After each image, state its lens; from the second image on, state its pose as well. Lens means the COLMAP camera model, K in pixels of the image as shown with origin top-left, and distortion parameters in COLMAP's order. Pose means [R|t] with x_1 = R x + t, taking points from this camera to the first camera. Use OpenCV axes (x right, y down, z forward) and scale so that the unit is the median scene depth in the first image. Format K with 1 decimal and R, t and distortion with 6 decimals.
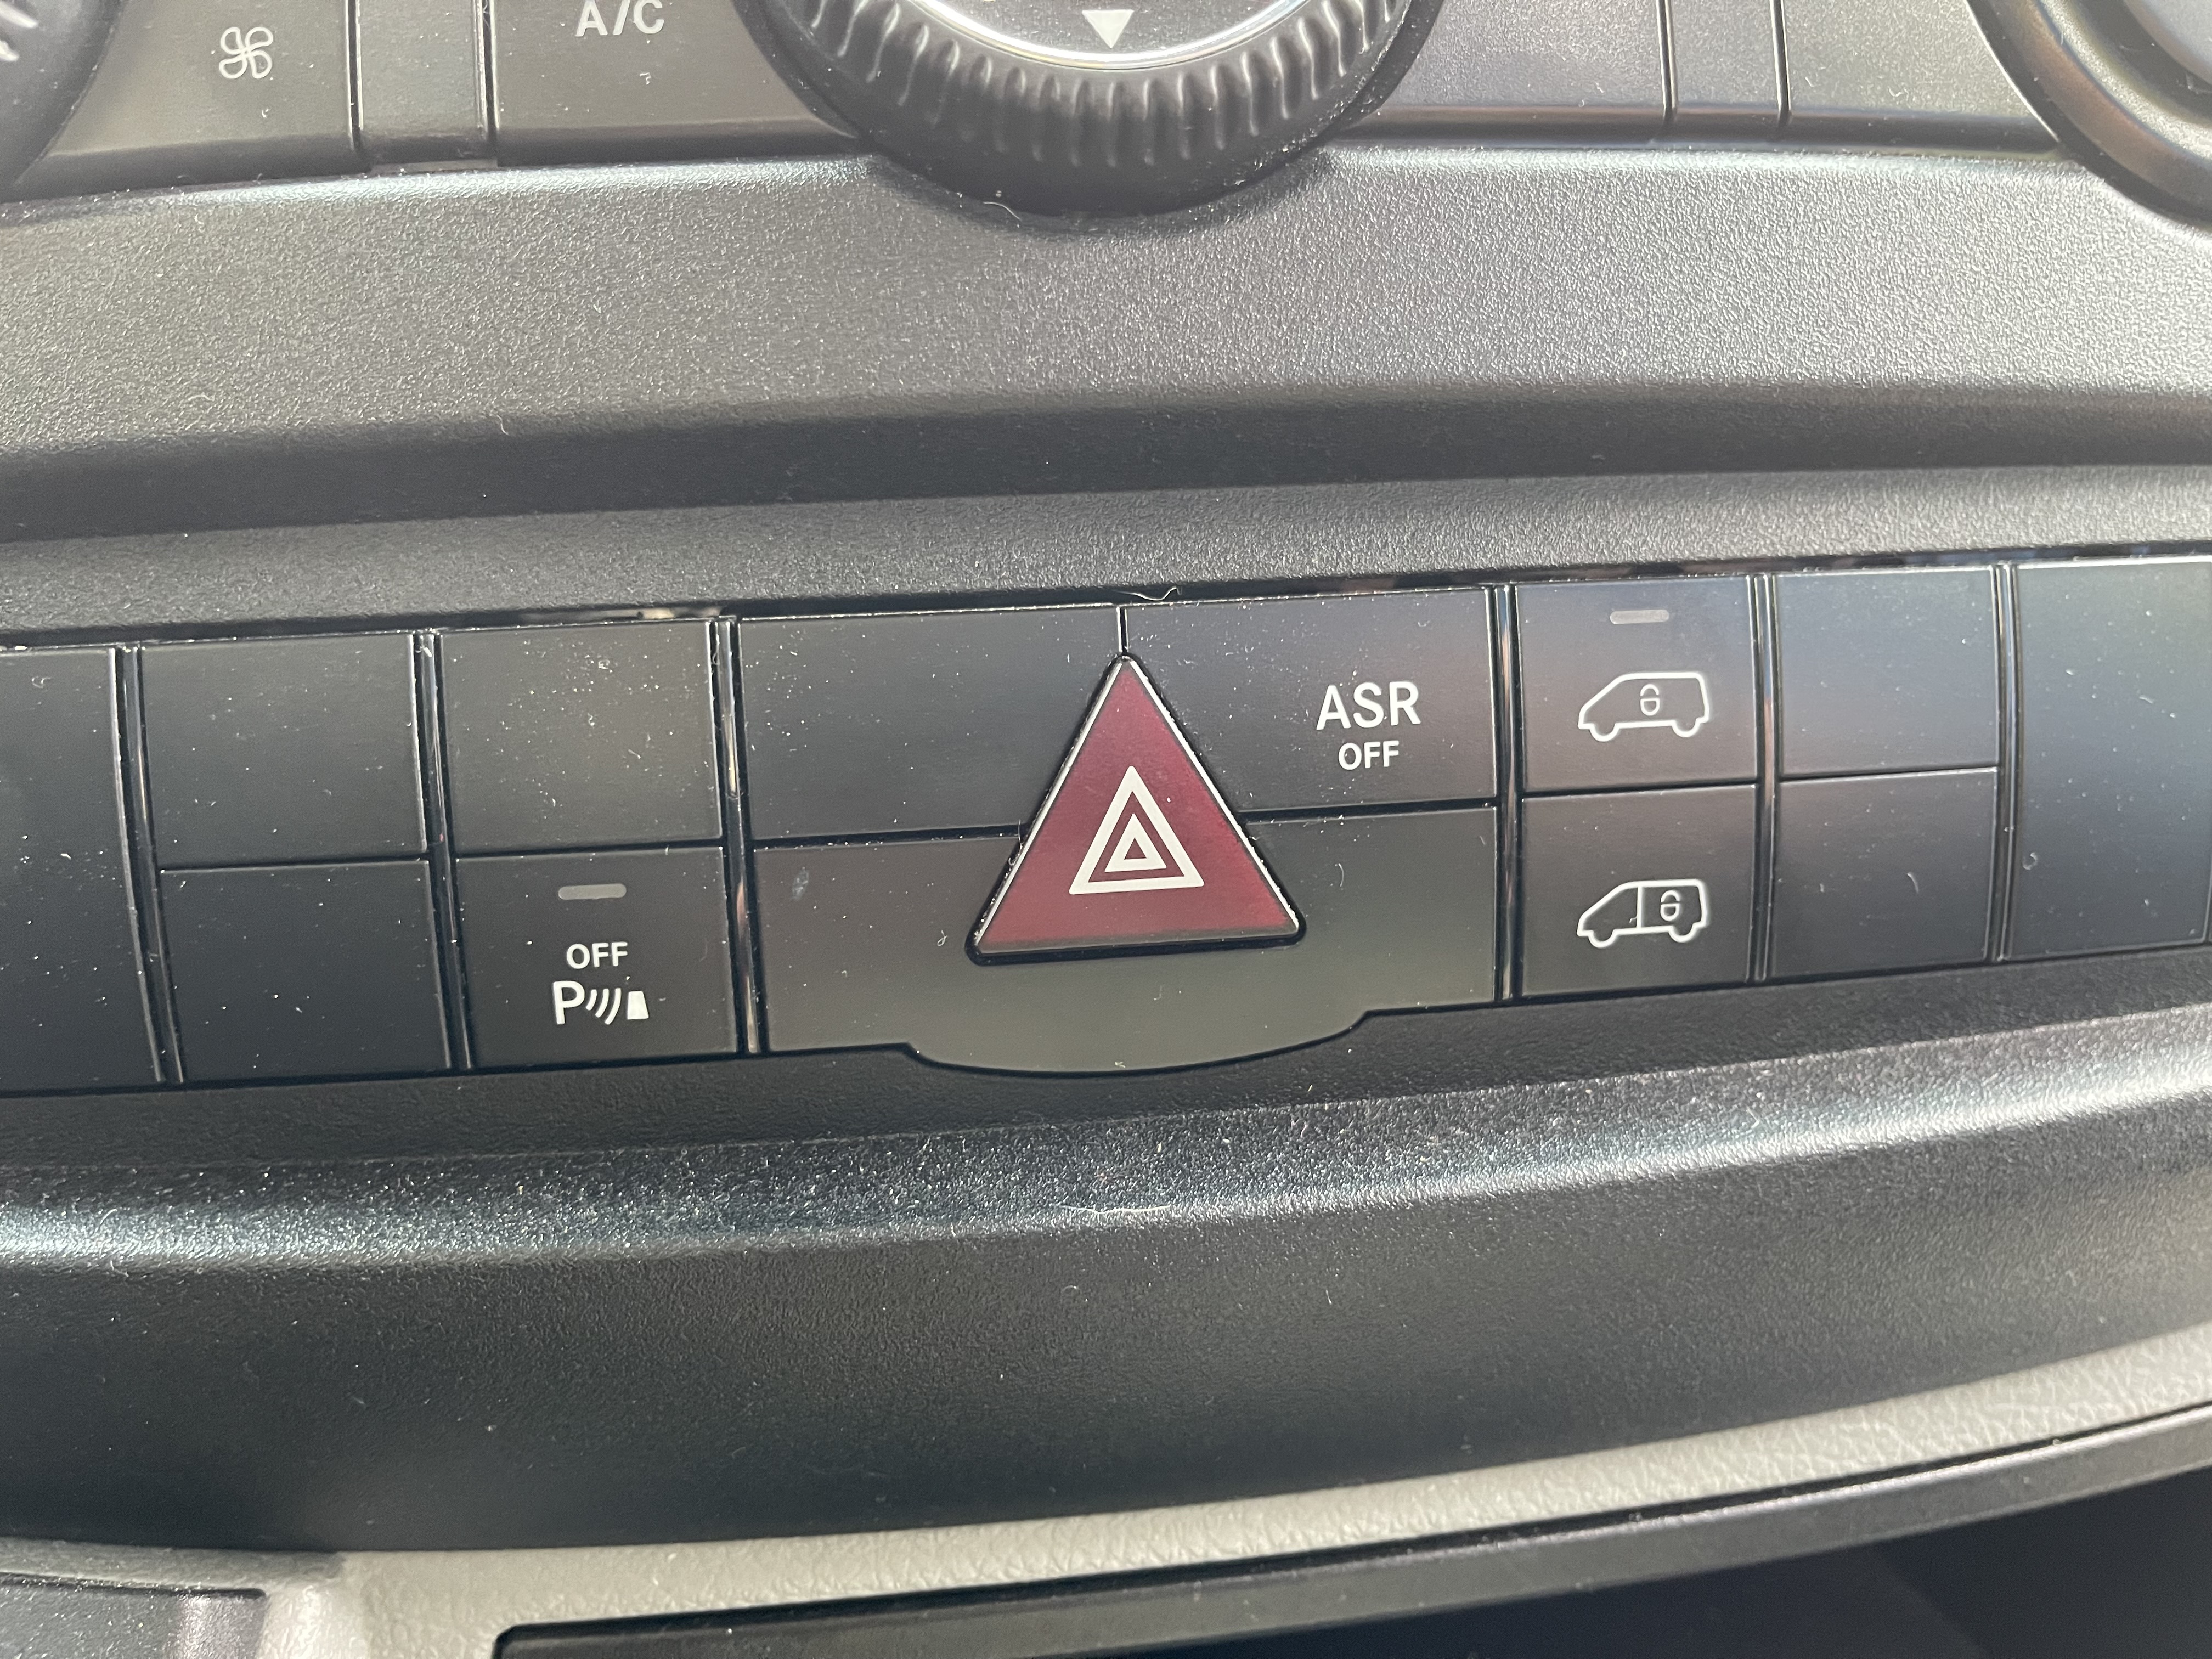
lens RADIAL K [[1649.7, 0, 1106.0], [0, 1649.7, 829.5], [0, 0, 1]] dist [0.058385, -0.113520]
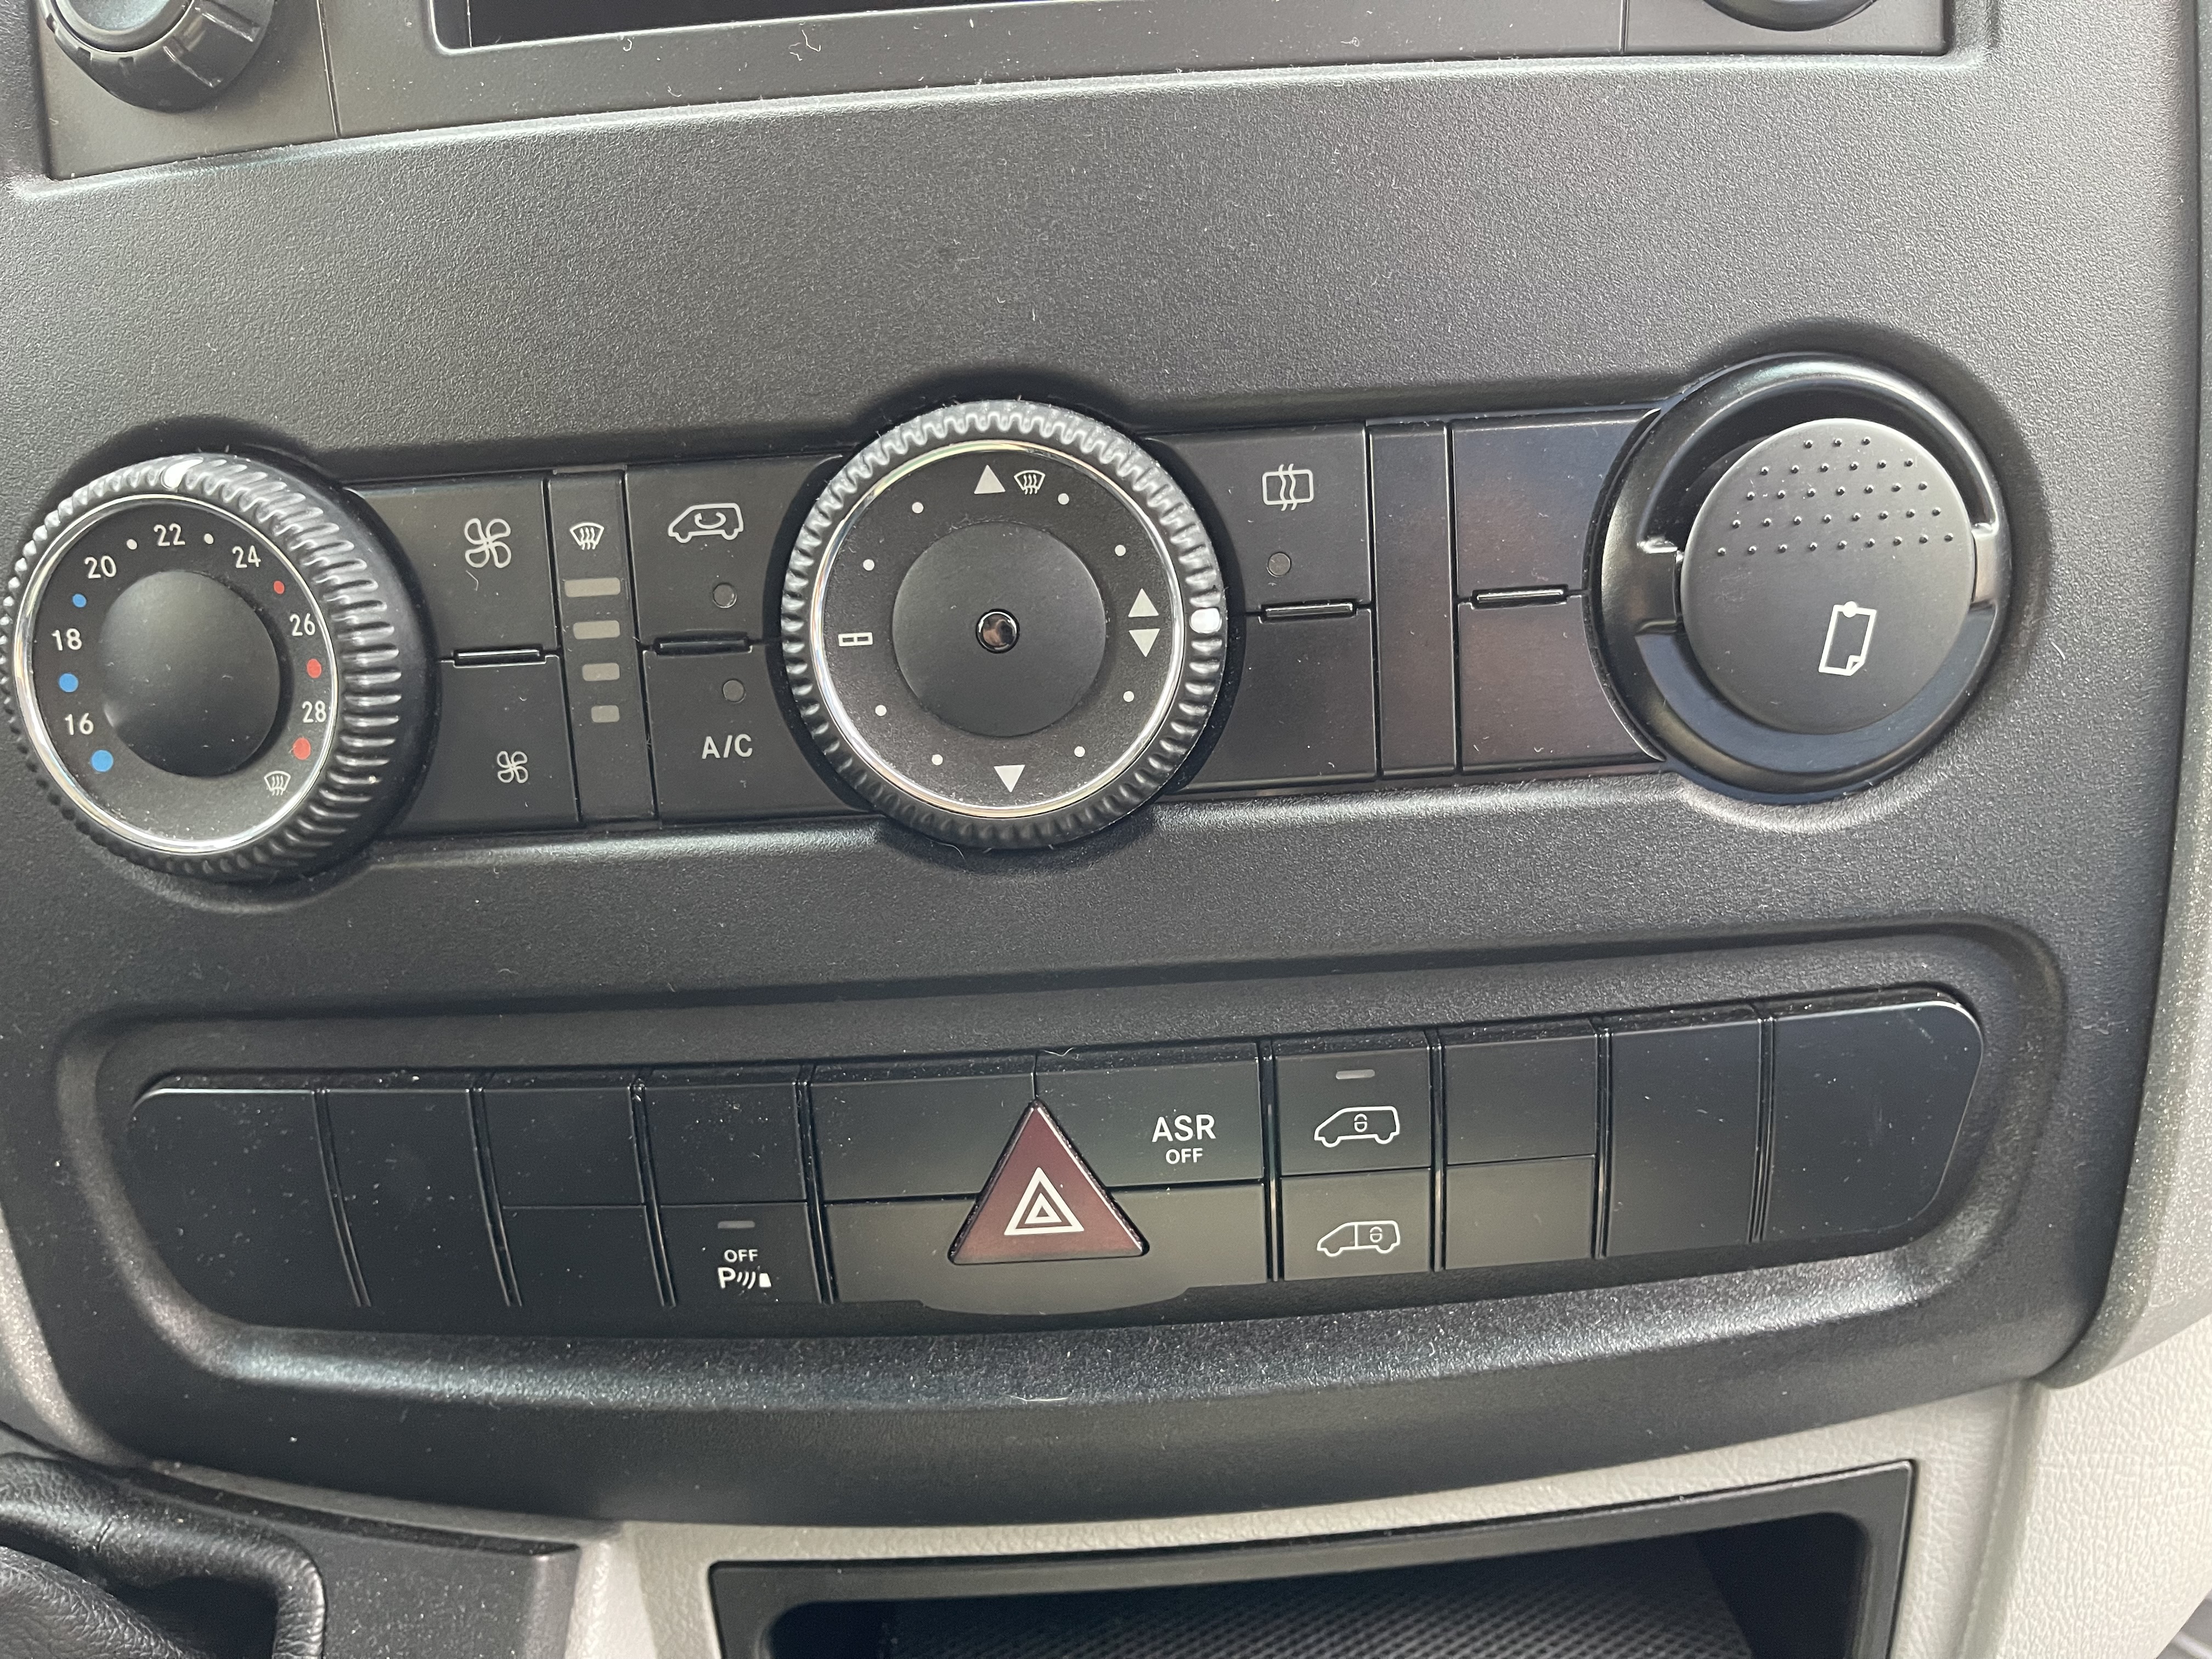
lens RADIAL K [[1699.6, 0, 1129.1], [0, 1699.6, 831.8], [0, 0, 1]] dist [0.052876, -0.098630]
pose [[0.993550, 0.021456, -0.111343, 0.287091], [0.002144, 0.978206, 0.207626, -0.719700], [0.113371, -0.206525, 0.971851, -0.607525]]
